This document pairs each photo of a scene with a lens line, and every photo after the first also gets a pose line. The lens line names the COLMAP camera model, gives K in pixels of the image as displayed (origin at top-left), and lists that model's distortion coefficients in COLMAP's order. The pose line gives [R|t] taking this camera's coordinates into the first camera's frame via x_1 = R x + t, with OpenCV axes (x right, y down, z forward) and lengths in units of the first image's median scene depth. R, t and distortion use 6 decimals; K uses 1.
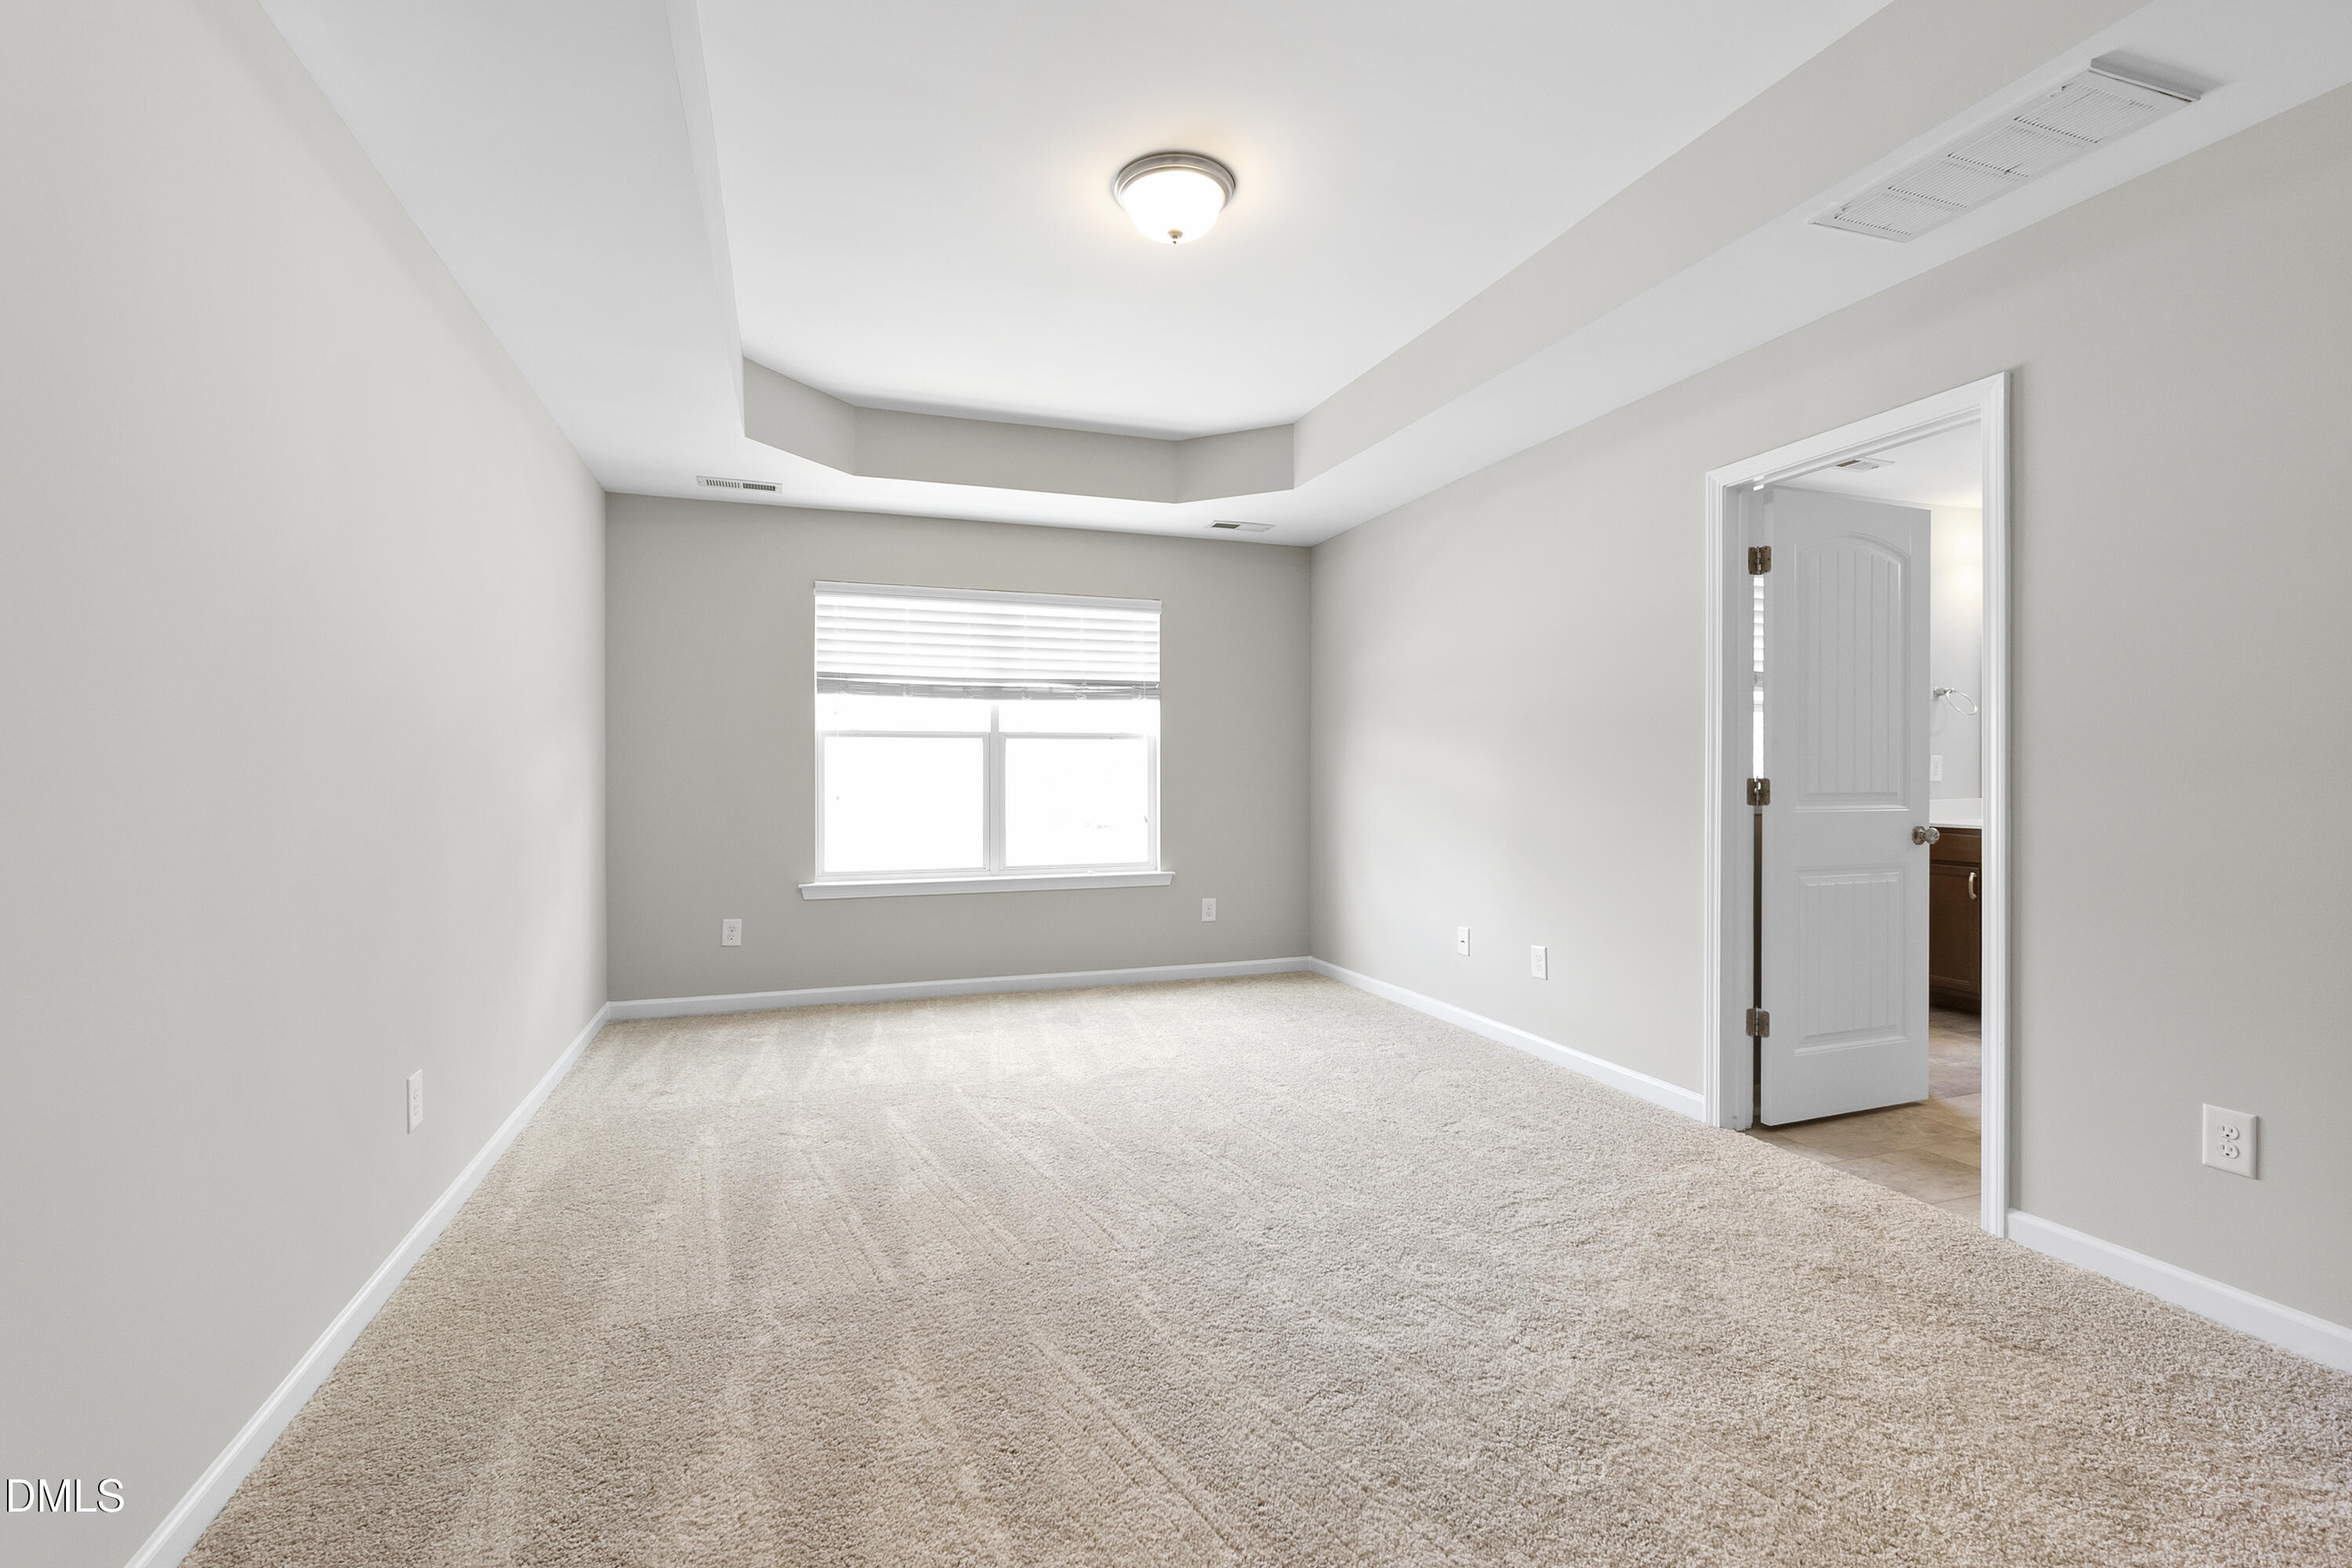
lens RADIAL K [[1044.5, 0, 1178.6], [0, 1044.5, 800.5], [0, 0, 1]] dist [-0.001618, -0.000099]
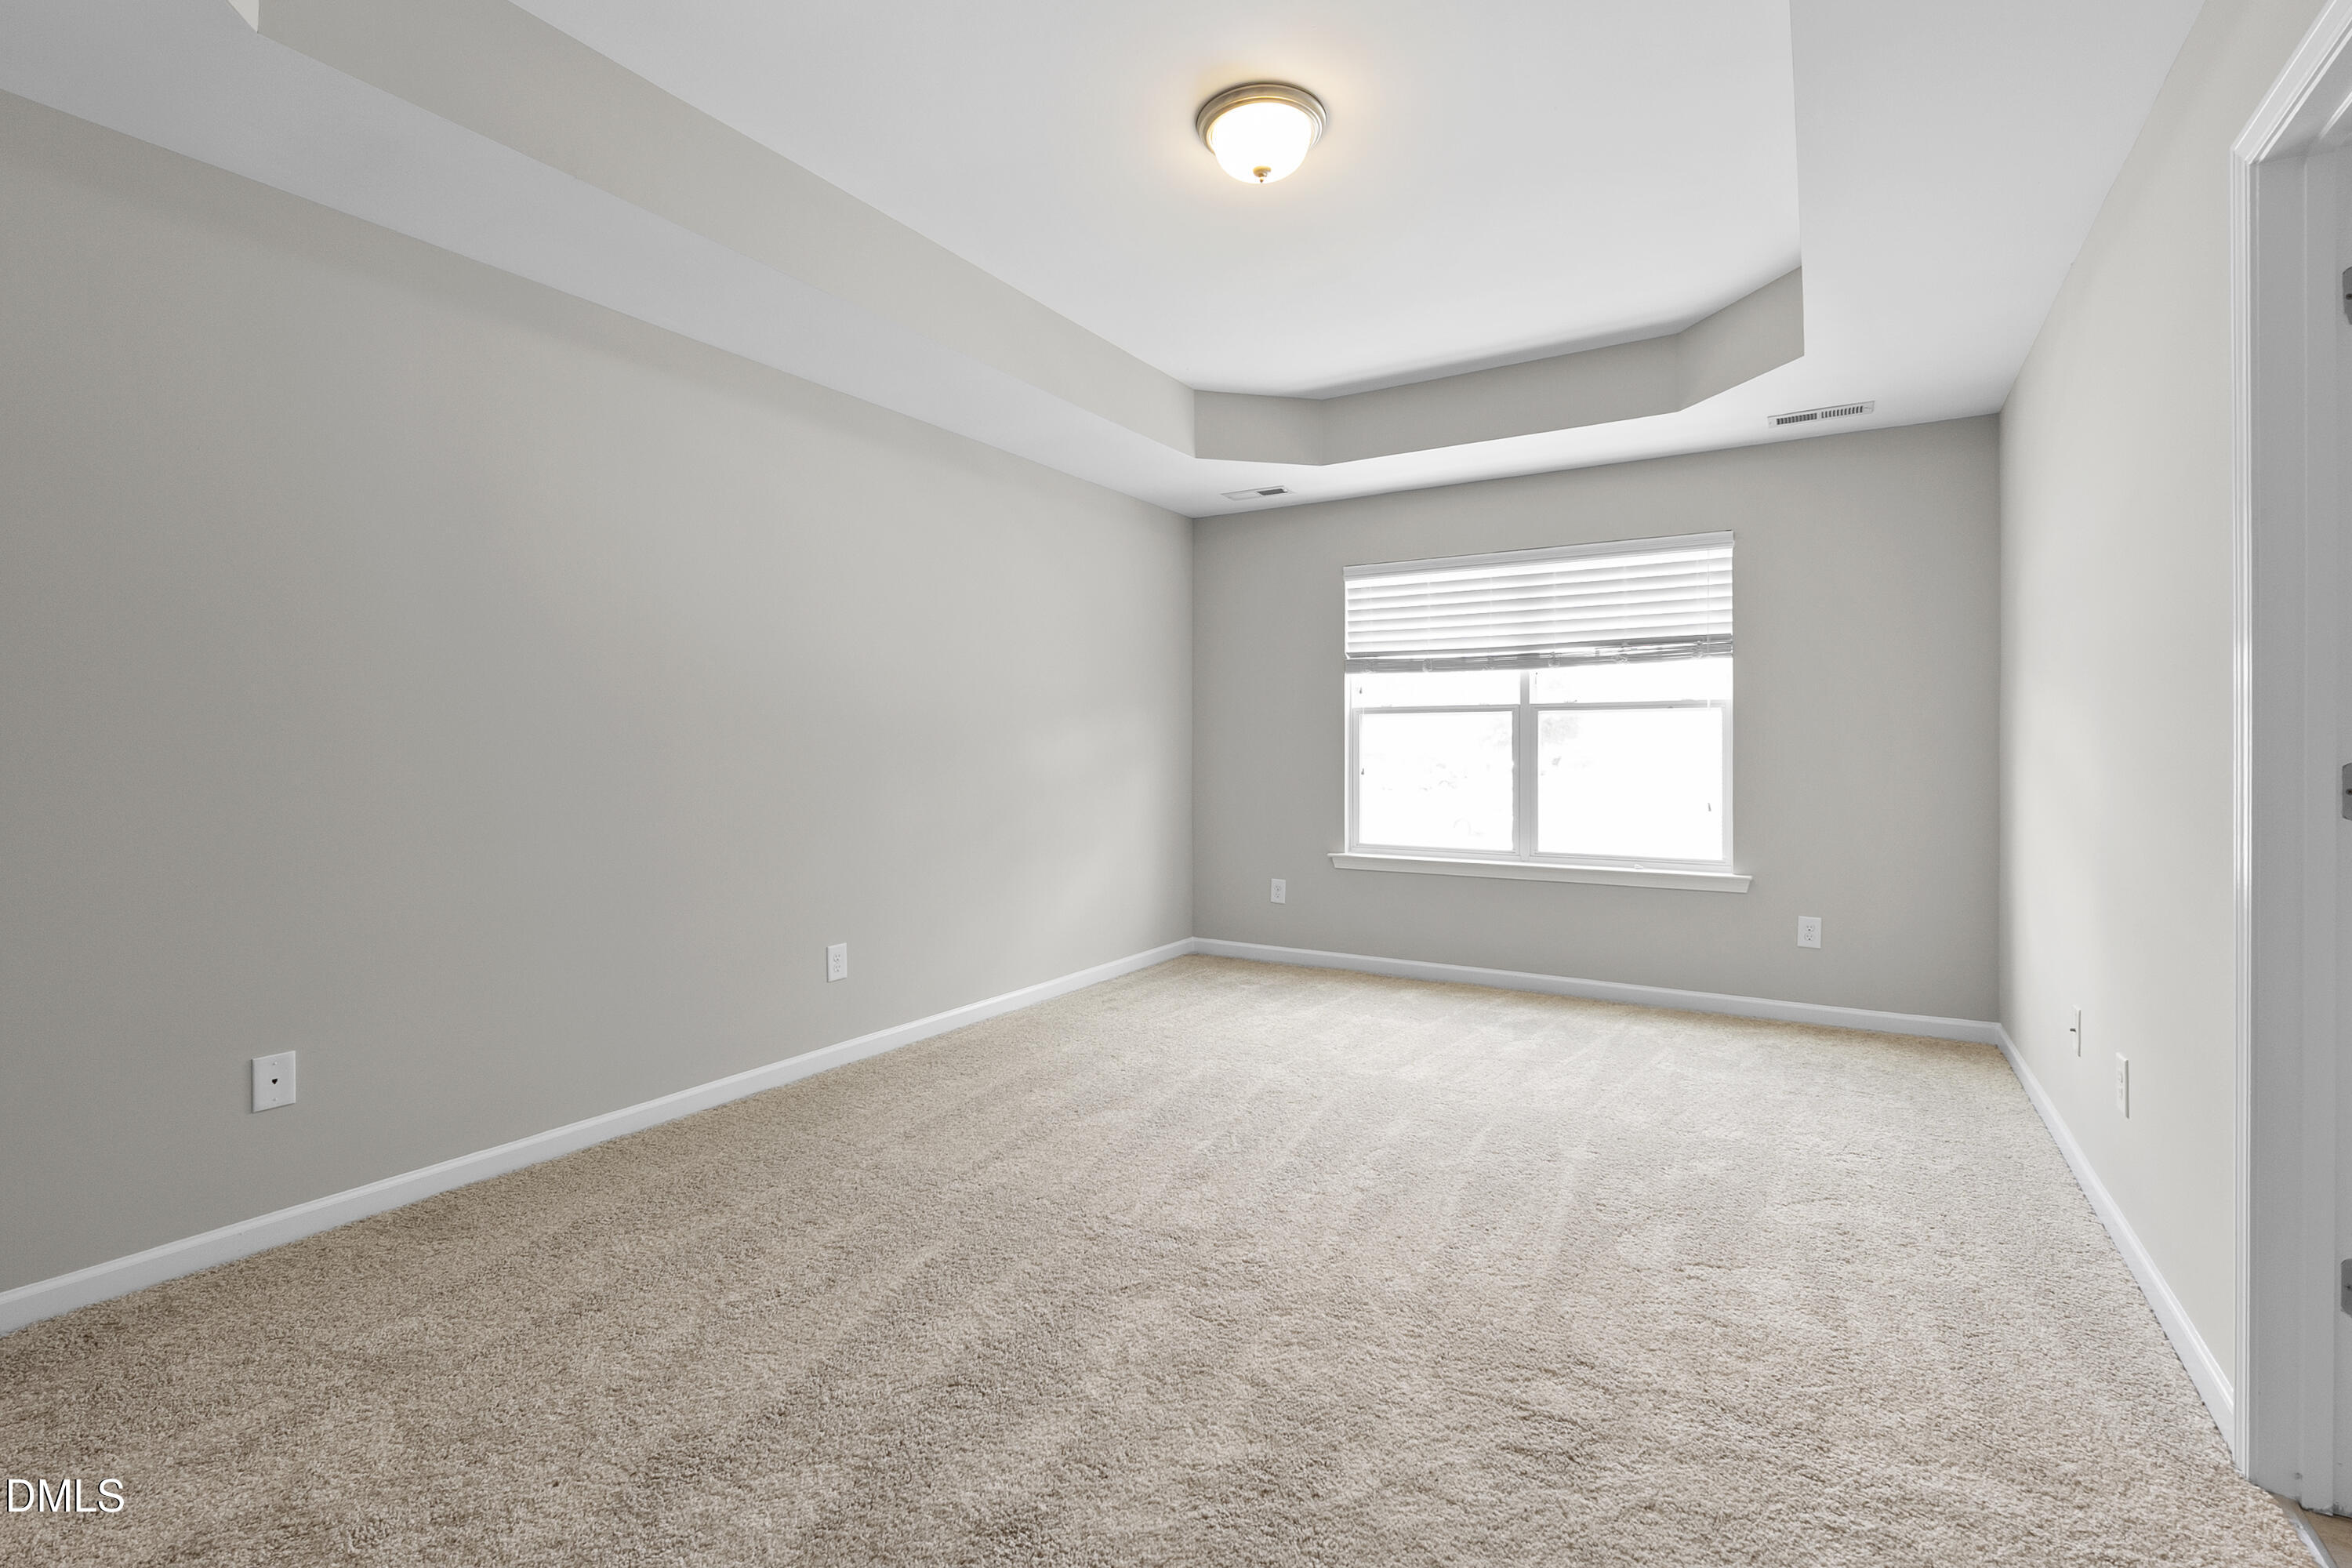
lens RADIAL K [[1061.5, 0, 1184.0], [0, 1061.5, 770.6], [0, 0, 1]] dist [-0.000850, 0.000010]
pose [[0.636846, 0.017326, -0.770796, 0.369405], [-0.020750, 0.999770, 0.005329, -0.006648], [0.770711, 0.012601, 0.637060, 0.187537]]
